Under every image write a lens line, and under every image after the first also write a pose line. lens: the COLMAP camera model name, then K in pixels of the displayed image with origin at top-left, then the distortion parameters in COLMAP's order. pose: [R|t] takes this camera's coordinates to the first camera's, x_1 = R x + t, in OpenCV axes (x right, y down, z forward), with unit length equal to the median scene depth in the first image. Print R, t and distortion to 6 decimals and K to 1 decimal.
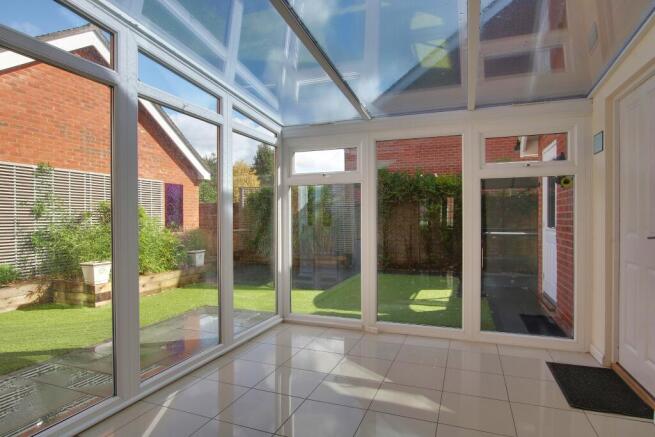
lens RADIAL K [[369.0, 0, 327.5], [0, 369.0, 218.5], [0, 0, 1]] dist [-0.003613, -0.000760]
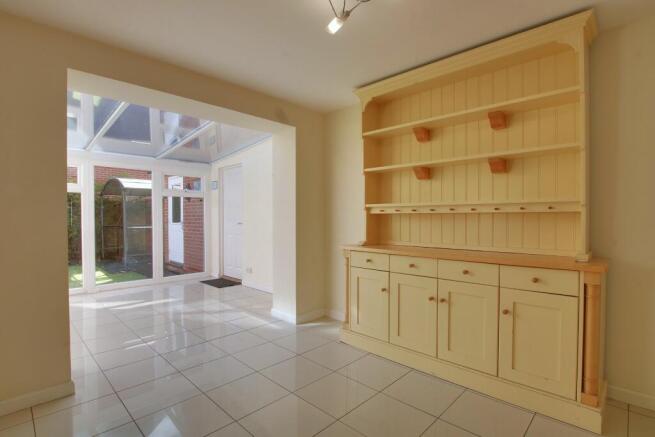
lens RADIAL K [[314.8, 0, 327.5], [0, 314.8, 218.5], [0, 0, 1]] dist [0.001591, -0.000007]
pose [[0.412893, -0.003132, 0.910774, -0.544268], [0.001163, 0.999995, 0.002912, 0.001114], [-0.910779, -0.000143, 0.412894, -0.331325]]
